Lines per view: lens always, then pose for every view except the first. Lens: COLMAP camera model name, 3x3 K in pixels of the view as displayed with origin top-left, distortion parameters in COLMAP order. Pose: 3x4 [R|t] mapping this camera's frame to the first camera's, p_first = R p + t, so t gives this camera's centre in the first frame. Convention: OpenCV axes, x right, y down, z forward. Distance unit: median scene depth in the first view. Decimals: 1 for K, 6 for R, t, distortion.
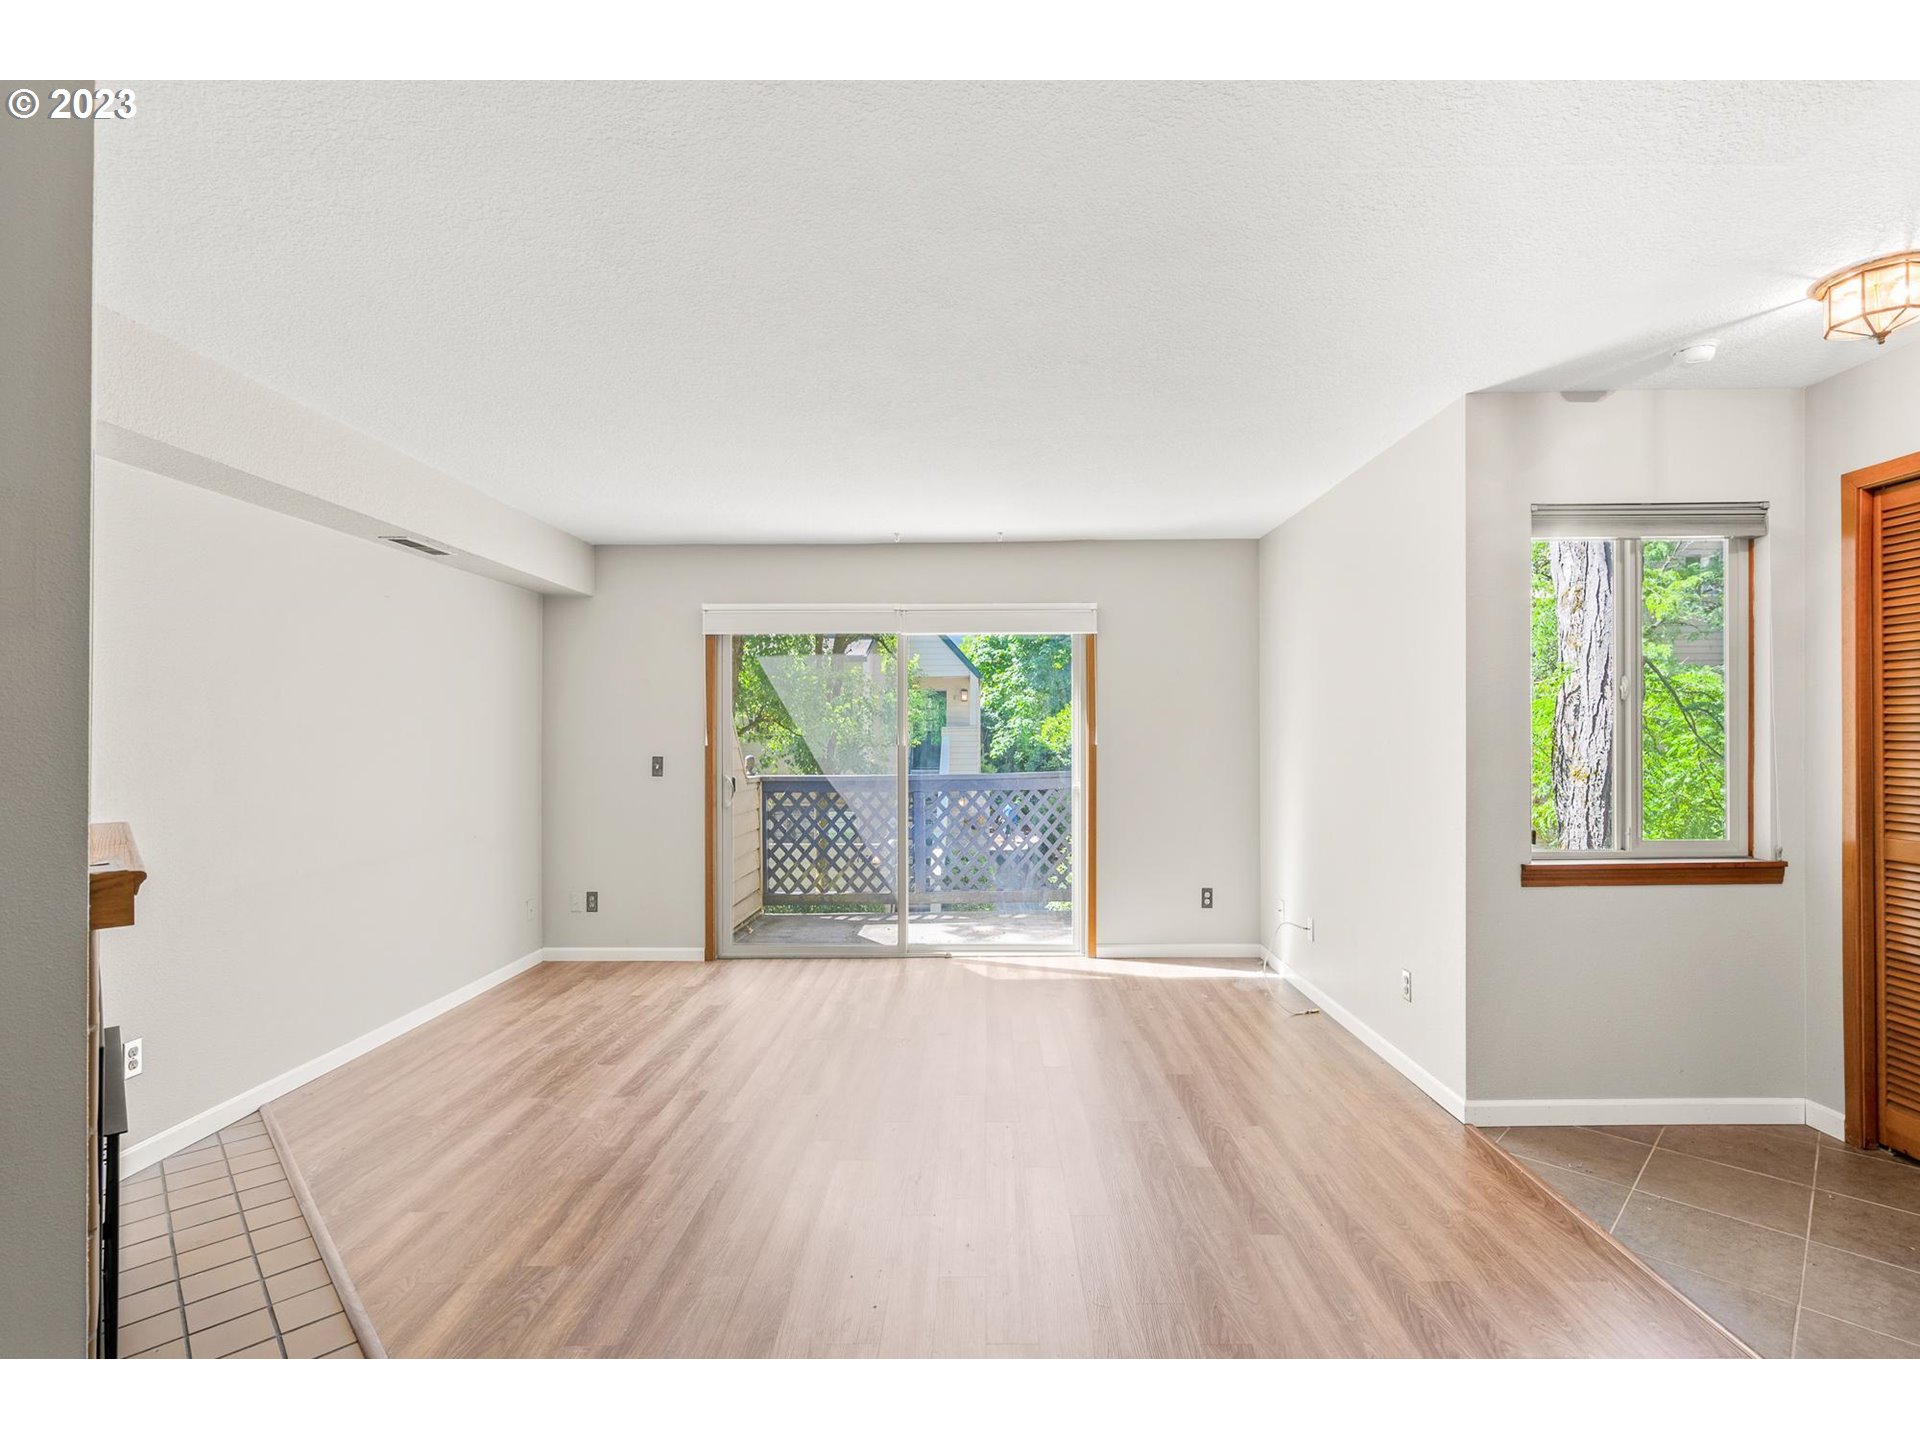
lens RADIAL K [[894.6, 0, 973.1], [0, 894.6, 728.1], [0, 0, 1]] dist [-0.001461, -0.000468]
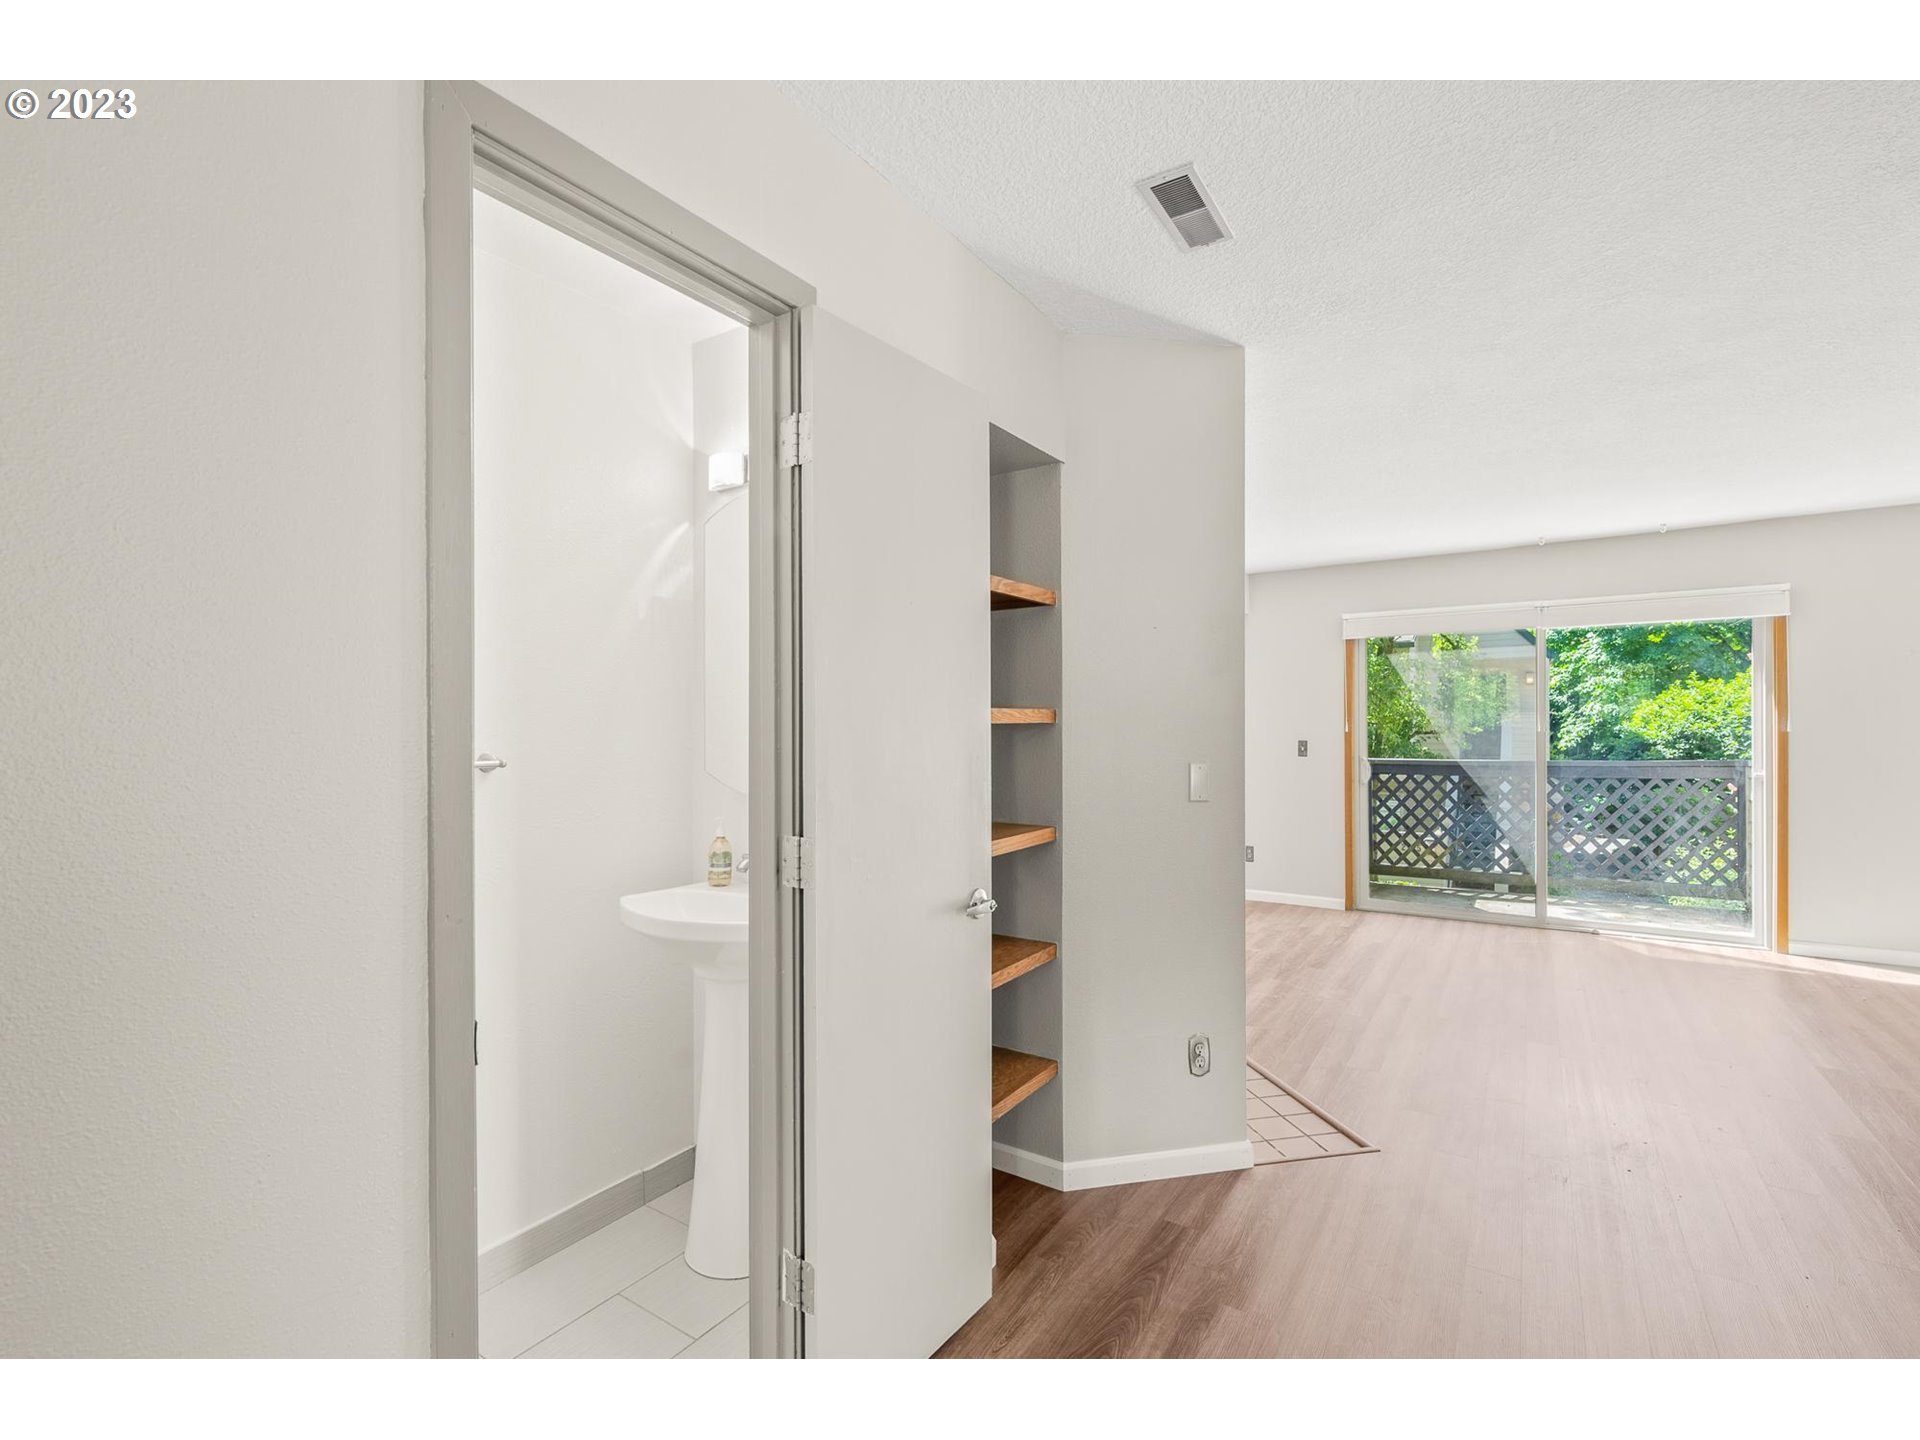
lens RADIAL K [[850.2, 0, 949.6], [0, 850.2, 725.5], [0, 0, 1]] dist [-0.004074, 0.001036]
pose [[0.832693, -0.002576, -0.553728, -0.080556], [0.008457, 0.999932, 0.008066, -0.002398], [0.553670, -0.011400, 0.832658, -0.187205]]
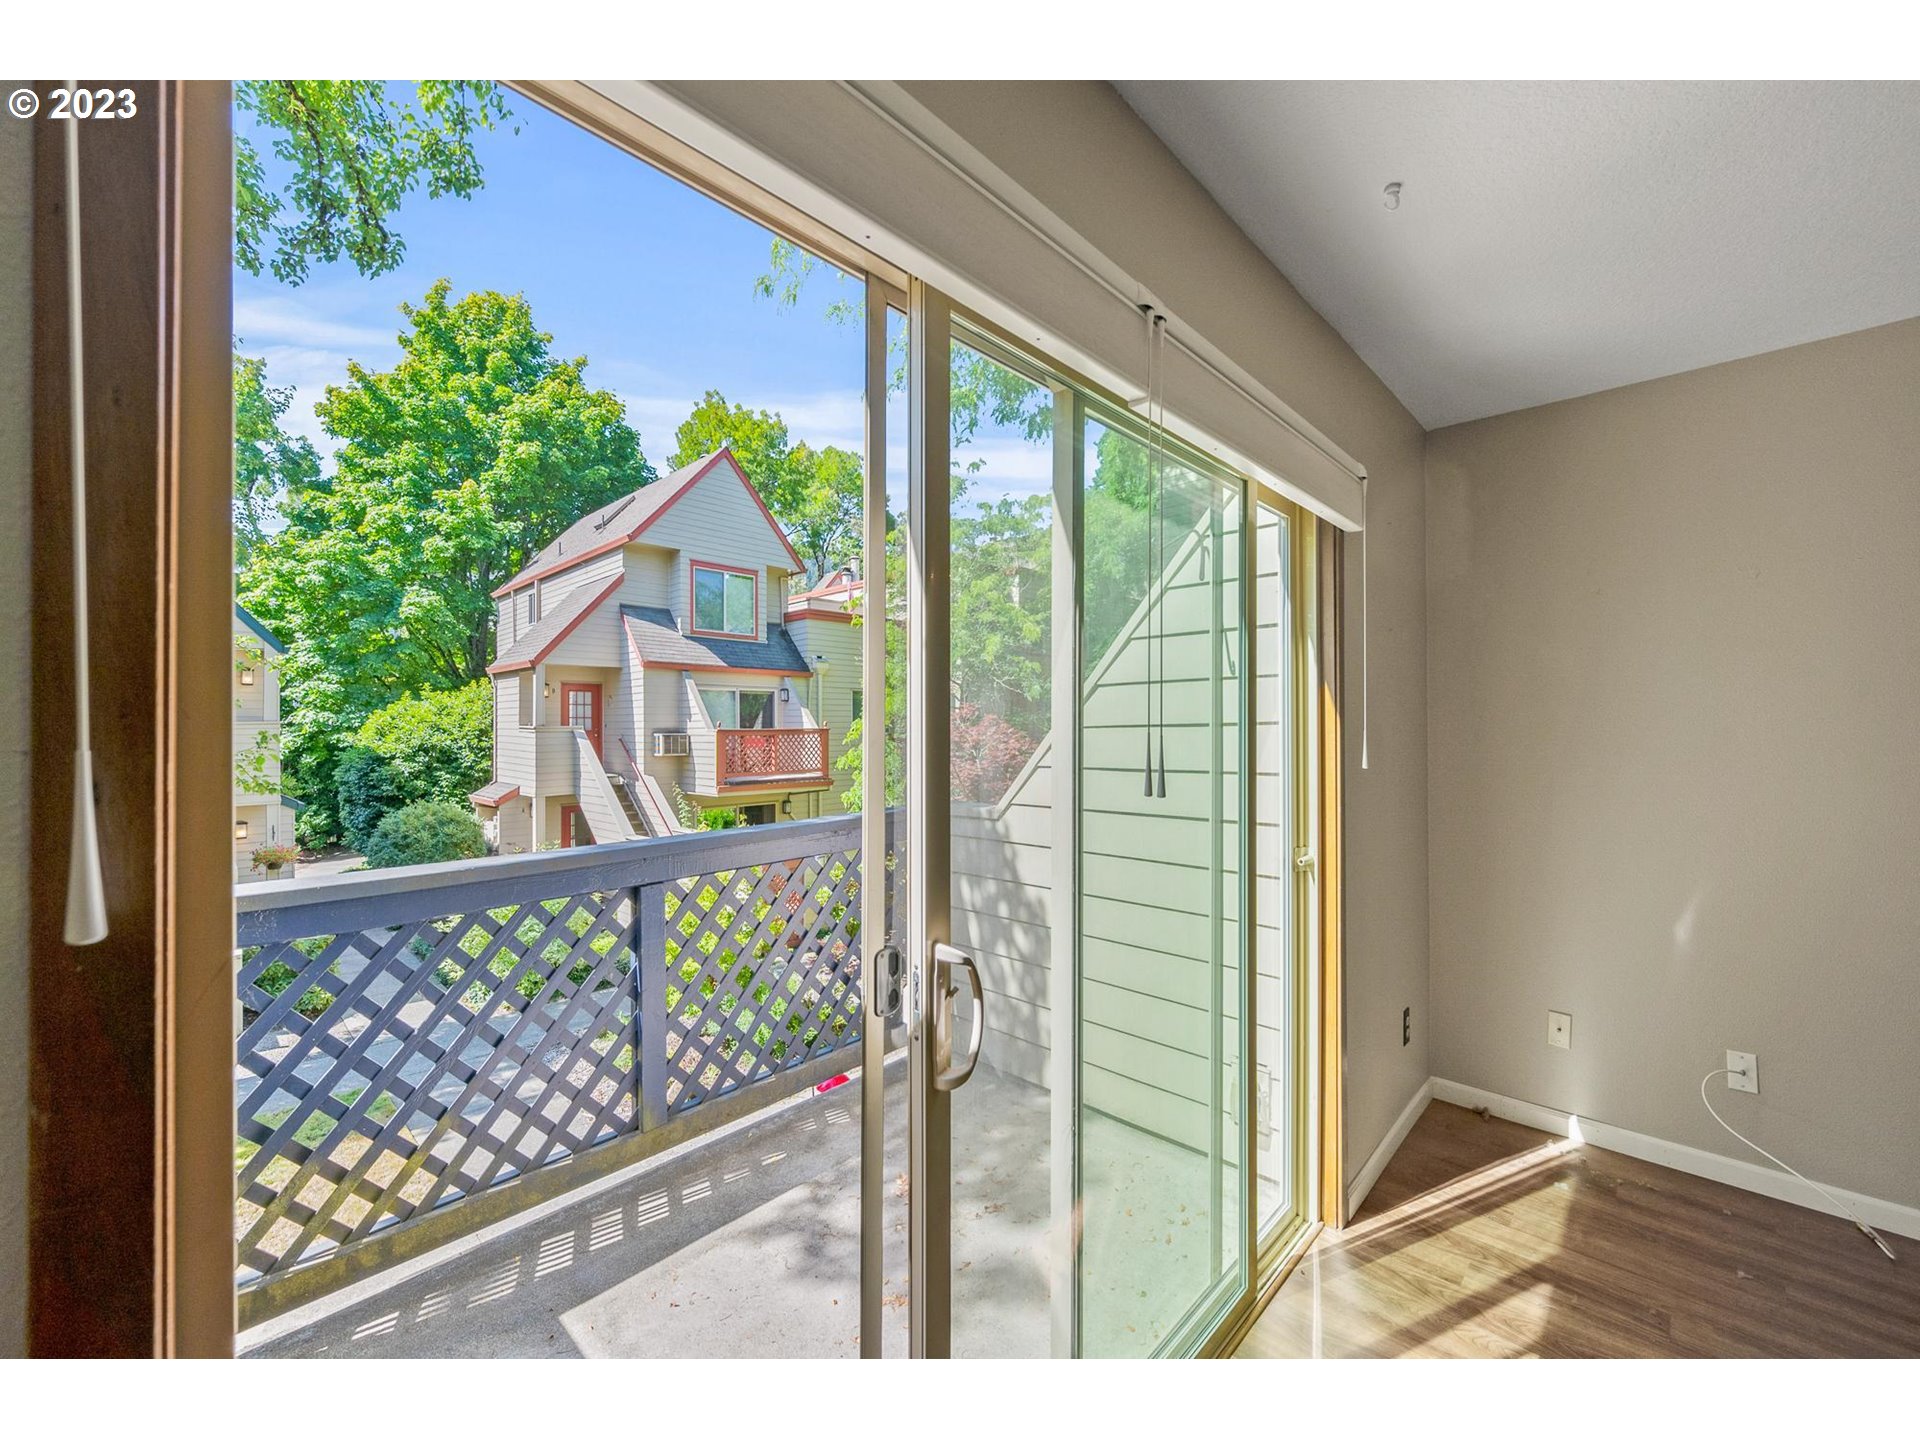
lens RADIAL K [[767.0, 0, 971.6], [0, 767.0, 714.5], [0, 0, 1]] dist [0.002391, -0.000496]
pose [[0.676215, 0.013179, 0.736586, -0.239367], [-0.004991, 0.999899, -0.013308, -0.009840], [-0.736687, 0.005322, 0.676213, 0.619096]]
